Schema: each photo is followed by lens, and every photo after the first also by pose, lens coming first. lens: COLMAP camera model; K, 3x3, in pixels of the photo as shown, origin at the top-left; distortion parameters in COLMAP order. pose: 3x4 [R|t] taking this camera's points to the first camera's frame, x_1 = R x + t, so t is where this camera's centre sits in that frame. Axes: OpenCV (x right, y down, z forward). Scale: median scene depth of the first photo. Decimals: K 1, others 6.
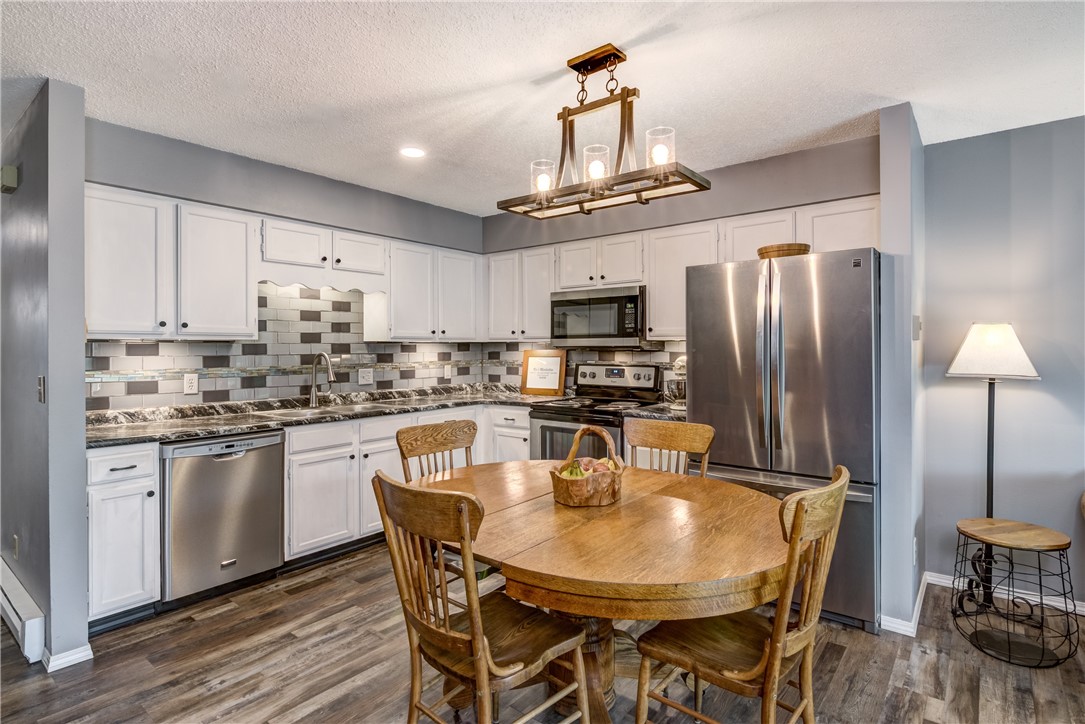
lens RADIAL K [[552.6, 0, 548.2], [0, 552.6, 348.3], [0, 0, 1]] dist [0.005420, -0.000560]
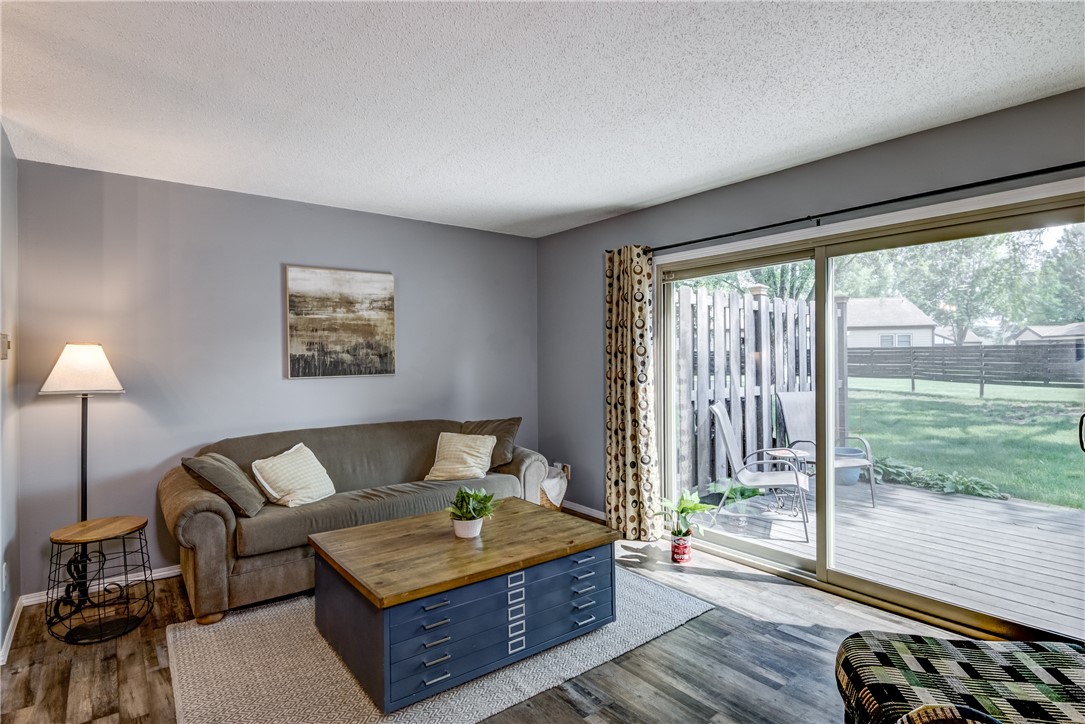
lens RADIAL K [[560.2, 0, 548.3], [0, 560.2, 355.1], [0, 0, 1]] dist [0.002249, -0.006086]
pose [[0.233616, 0.004810, 0.972317, -0.049427], [0.008475, 0.999940, -0.006983, -0.005251], [-0.972292, 0.009872, 0.233561, -0.115264]]
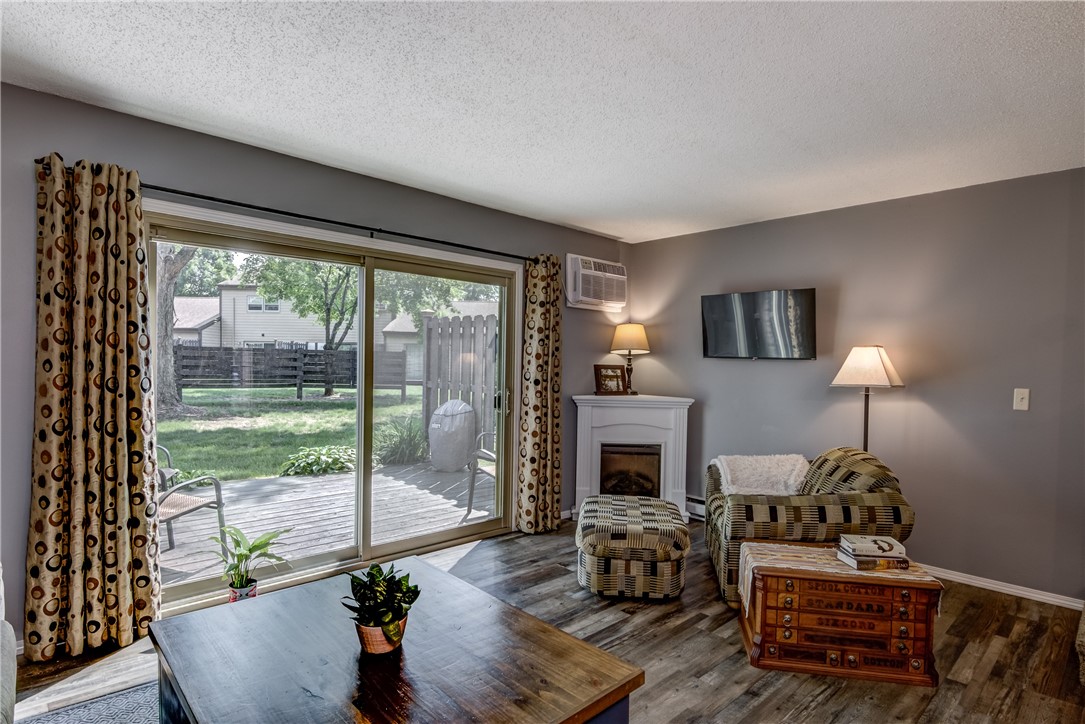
lens RADIAL K [[564.4, 0, 544.9], [0, 564.4, 375.4], [0, 0, 1]] dist [-0.002929, -0.001962]
pose [[-0.990142, -0.017772, 0.138936, 0.505313], [-0.014552, 0.999602, 0.024161, -0.002113], [-0.139310, 0.021901, -0.990007, 0.647515]]
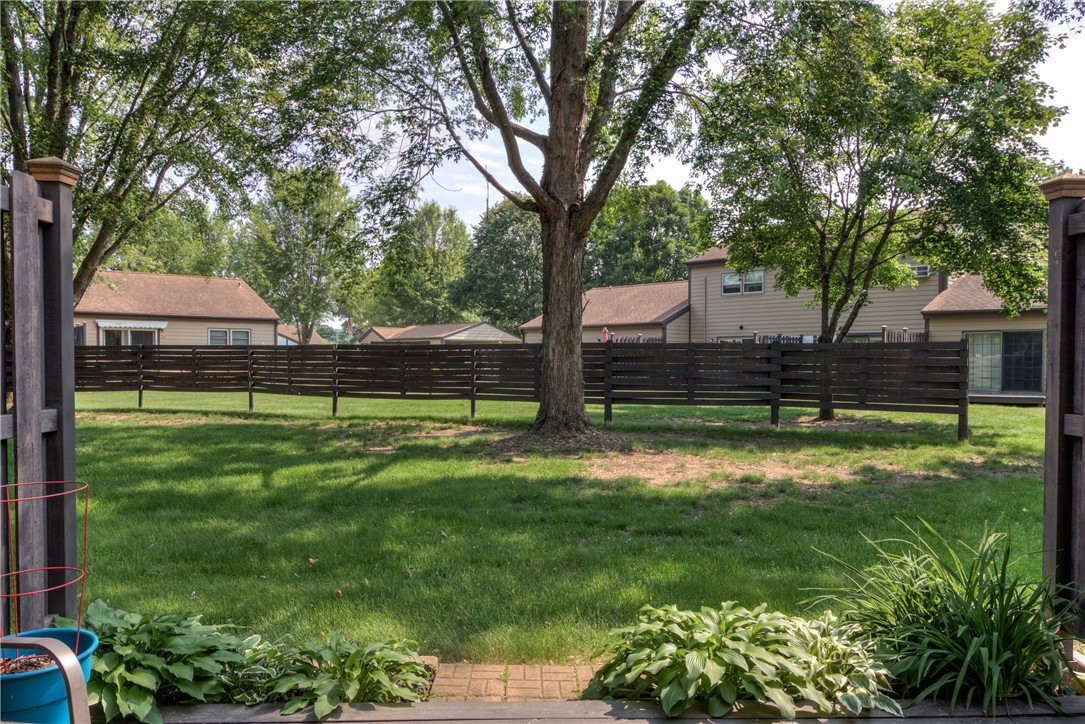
lens RADIAL K [[785.9, 0, 542.5], [0, 785.9, 362.0], [0, 0, 1]] dist [-0.001909, -0.005341]
pose [[-0.640652, 0.000373, 0.767831, 0.971780], [0.001101, 0.999999, 0.000432, 0.021162], [-0.767830, 0.001122, -0.640652, -0.489370]]
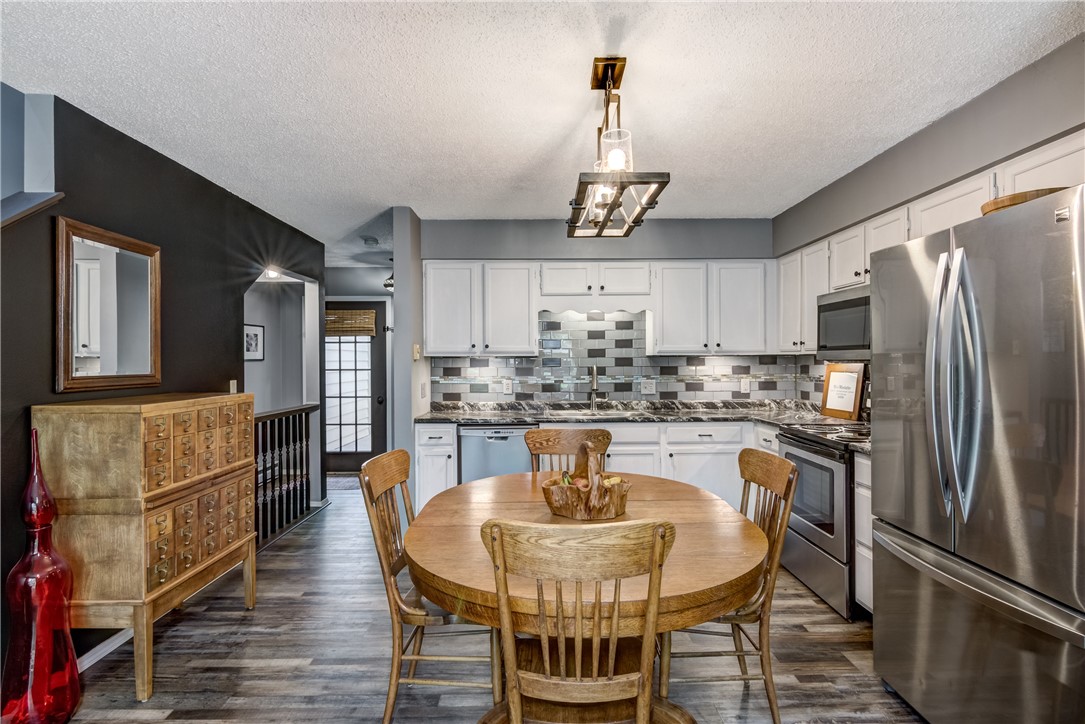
lens RADIAL K [[550.8, 0, 546.1], [0, 550.8, 359.2], [0, 0, 1]] dist [-0.000187, -0.002450]
pose [[0.629672, -0.001455, -0.776860, 0.493313], [0.002098, 0.999998, -0.000173, -0.006331], [0.776858, -0.001521, 0.629674, 0.183903]]
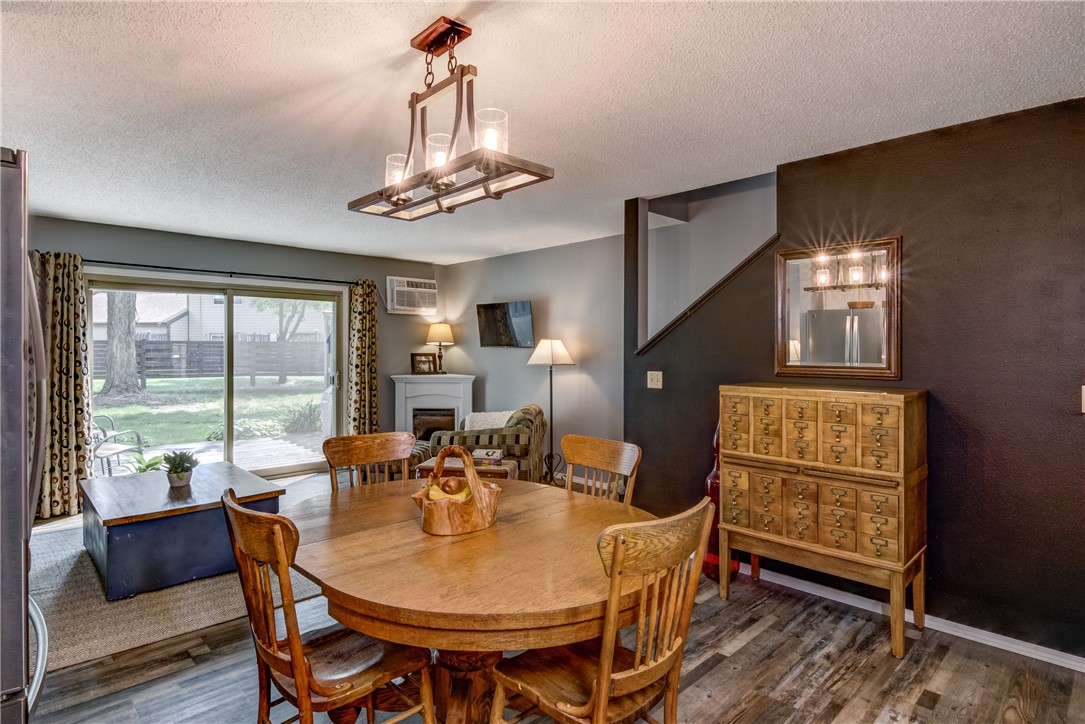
lens RADIAL K [[574.9, 0, 512.3], [0, 574.9, 347.4], [0, 0, 1]] dist [0.000235, -0.002905]
pose [[-0.987186, 0.004067, 0.159524, -0.105766], [0.004270, 0.999990, 0.000929, -0.017710], [-0.159519, 0.001599, -0.987194, 1.184164]]
